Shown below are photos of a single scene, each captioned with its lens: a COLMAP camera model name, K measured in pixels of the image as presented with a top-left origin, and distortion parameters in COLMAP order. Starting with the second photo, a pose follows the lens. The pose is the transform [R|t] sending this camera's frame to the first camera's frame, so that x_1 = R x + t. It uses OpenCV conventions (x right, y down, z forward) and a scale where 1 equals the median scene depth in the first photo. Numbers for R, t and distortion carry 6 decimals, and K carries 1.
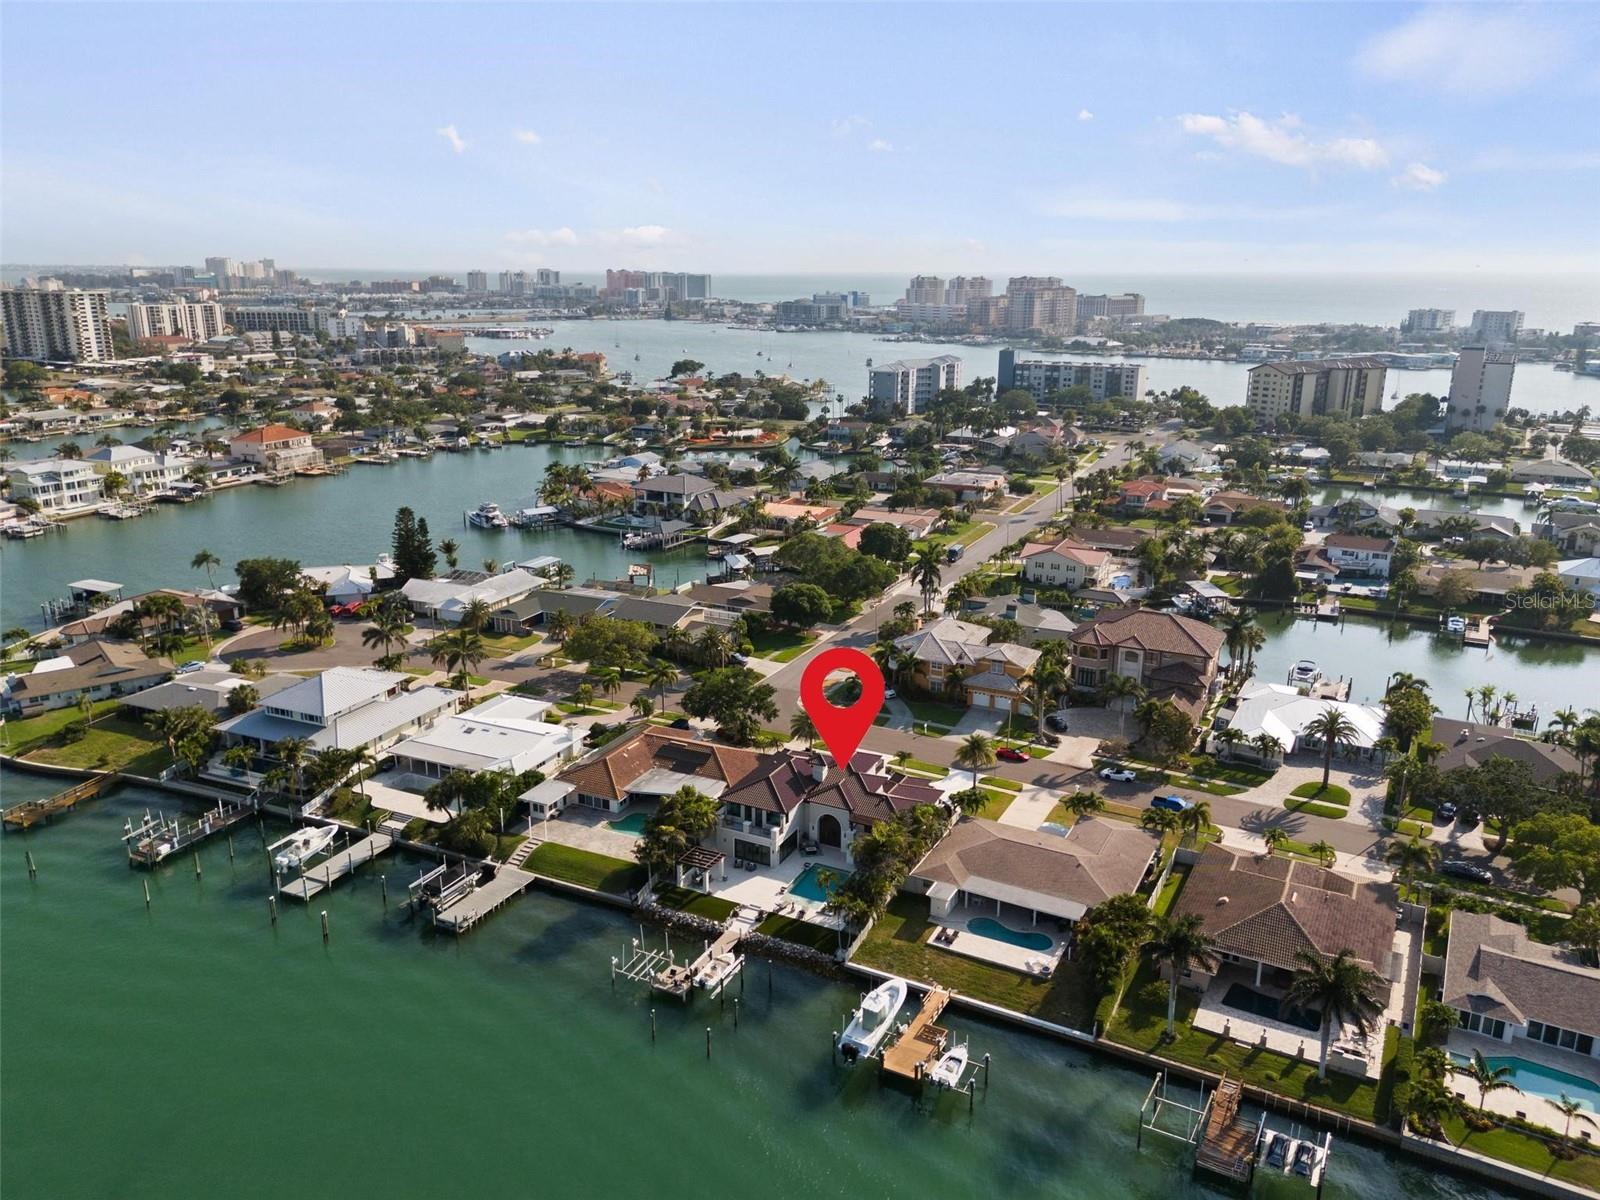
lens RADIAL K [[1170.5, 0, 796.8], [0, 1170.5, 593.8], [0, 0, 1]] dist [0.066527, -0.060877]
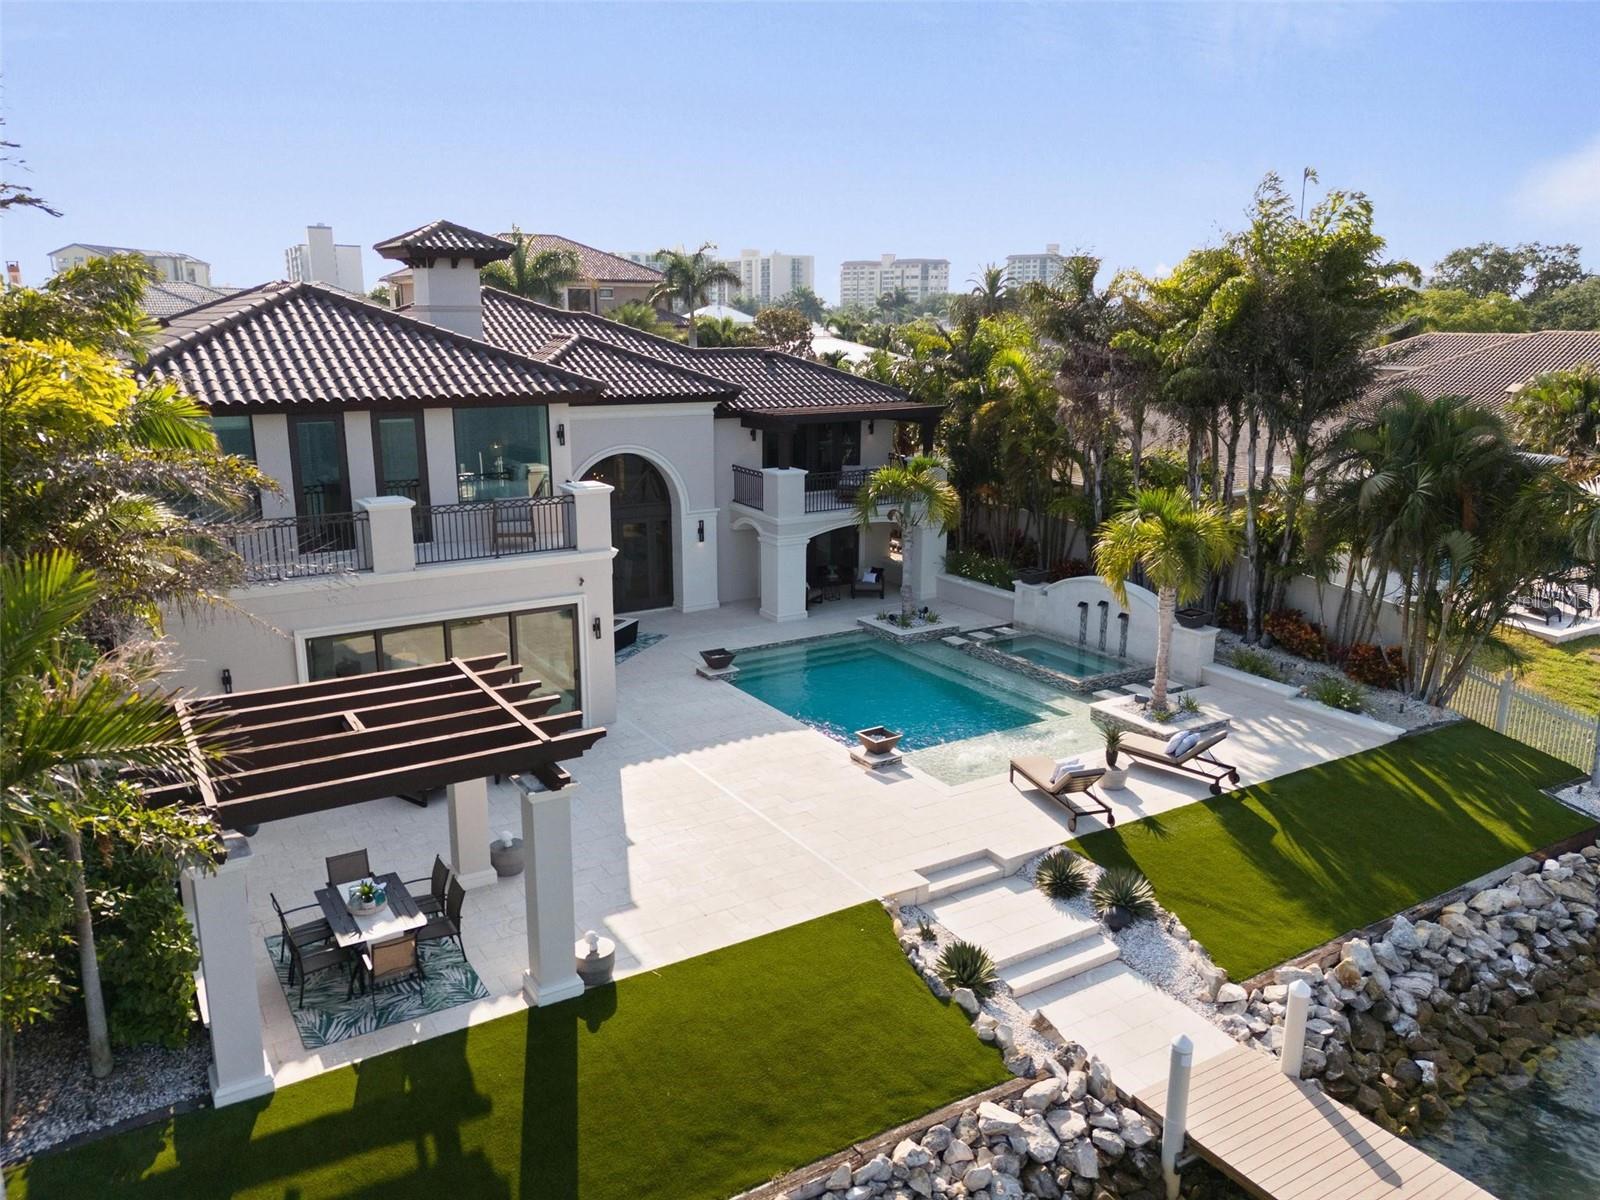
lens RADIAL K [[1170.5, 0, 796.8], [0, 1170.5, 593.8], [0, 0, 1]] dist [0.066527, -0.060877]
pose [[0.519392, -0.199807, 0.830848, -0.140416], [0.226199, 0.969745, 0.091805, 0.203431], [-0.824055, 0.140254, 0.548874, 0.870430]]
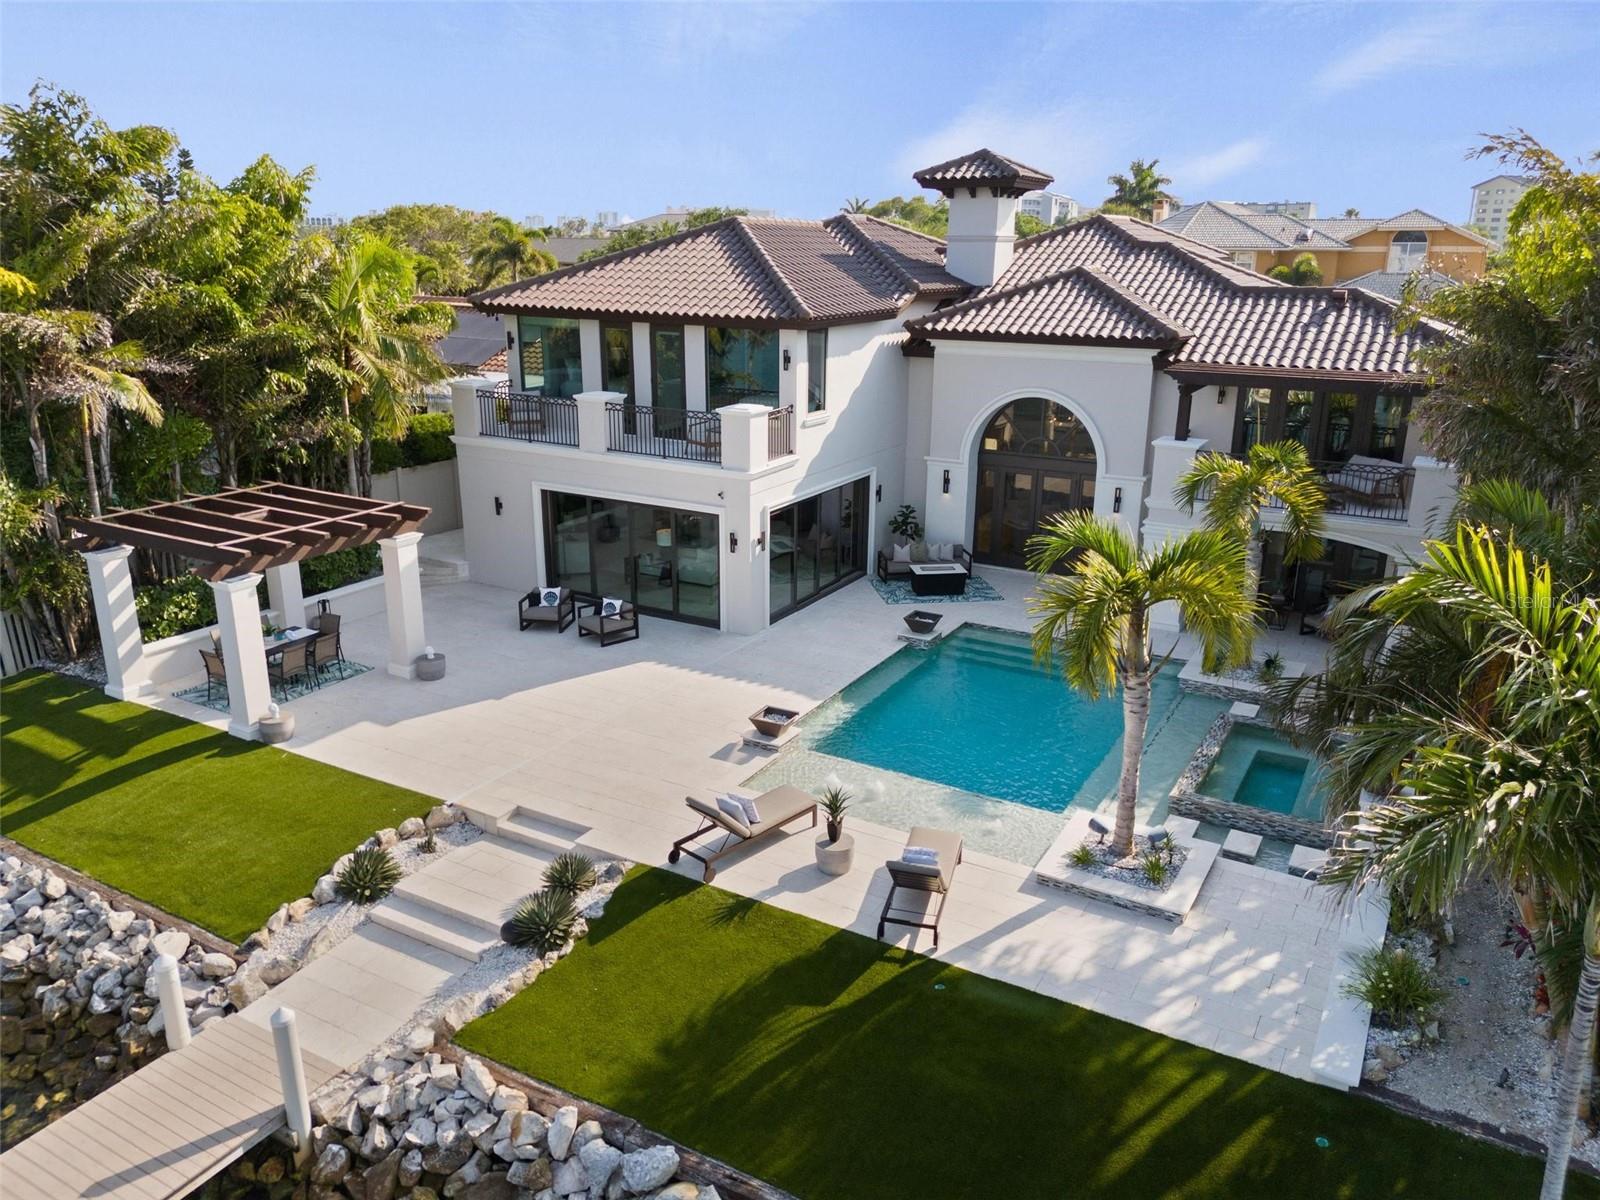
lens RADIAL K [[1169.5, 0, 800.0], [0, 1169.5, 600.0], [0, 0, 1]] dist [0.059848, 0.000535]
pose [[0.998410, 0.019877, -0.052741, -0.000685], [-0.018491, 0.999474, 0.026632, 0.220521], [0.053242, -0.025615, 0.998253, 0.810909]]
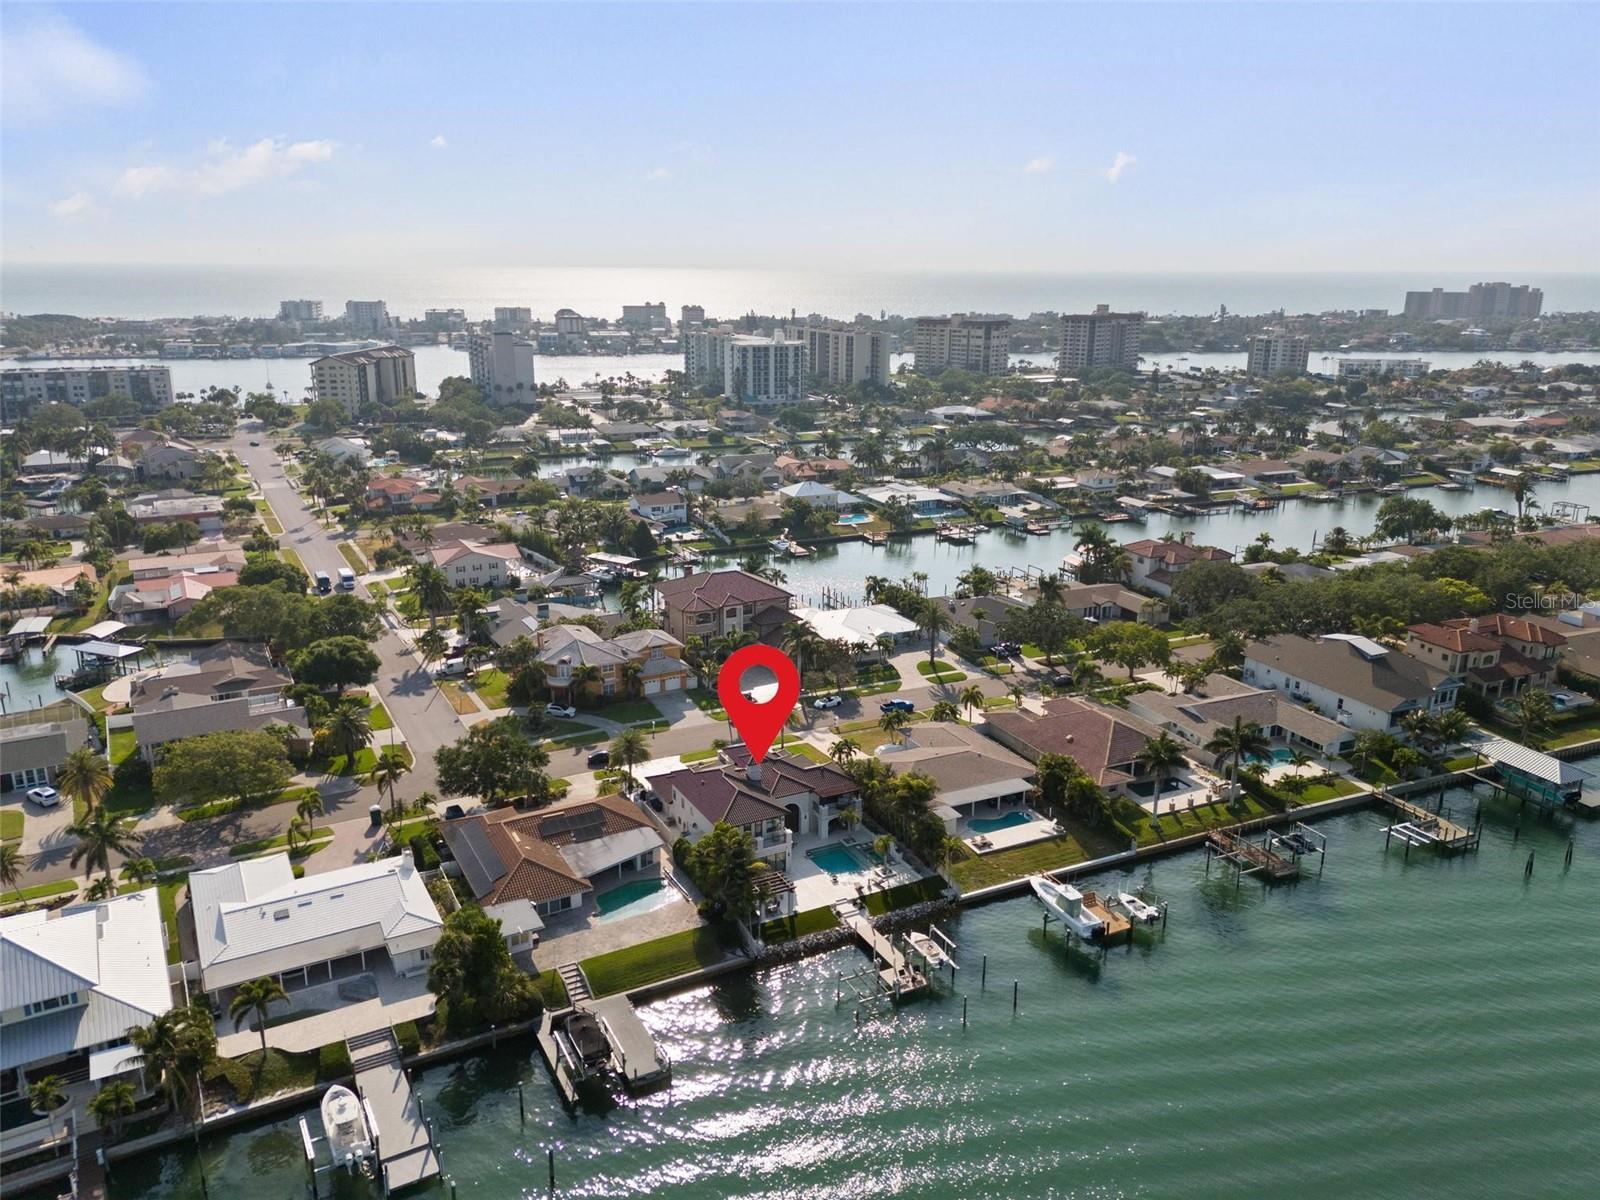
lens RADIAL K [[1170.5, 0, 796.8], [0, 1170.5, 593.8], [0, 0, 1]] dist [0.066527, -0.060877]
pose [[0.582201, -0.218267, 0.783199, -0.730259], [0.213287, 0.970557, 0.111931, -0.100596], [-0.784570, 0.101879, 0.611613, 0.362007]]
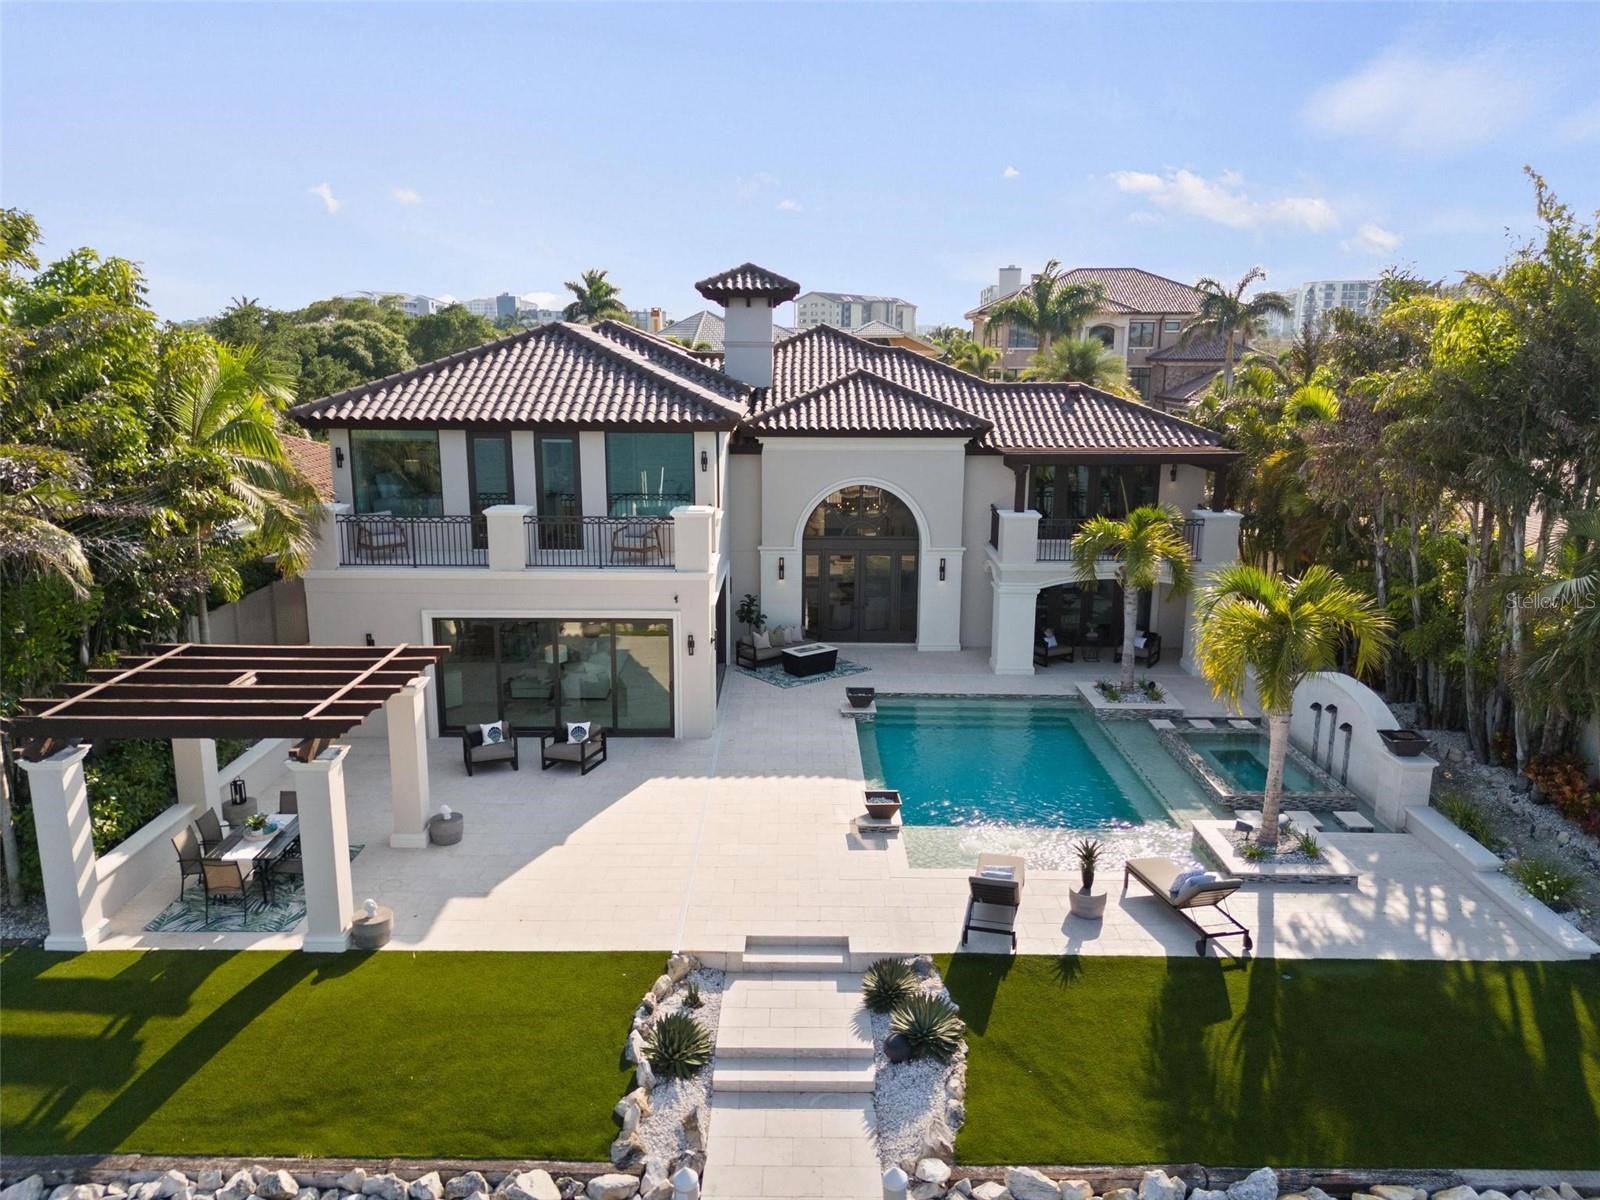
lens RADIAL K [[1170.5, 0, 796.8], [0, 1170.5, 593.8], [0, 0, 1]] dist [0.066527, -0.060877]
pose [[0.894841, -0.092065, 0.436789, -0.080161], [0.117915, 0.992496, -0.032374, 0.216672], [-0.430530, 0.080473, 0.898981, 0.822681]]
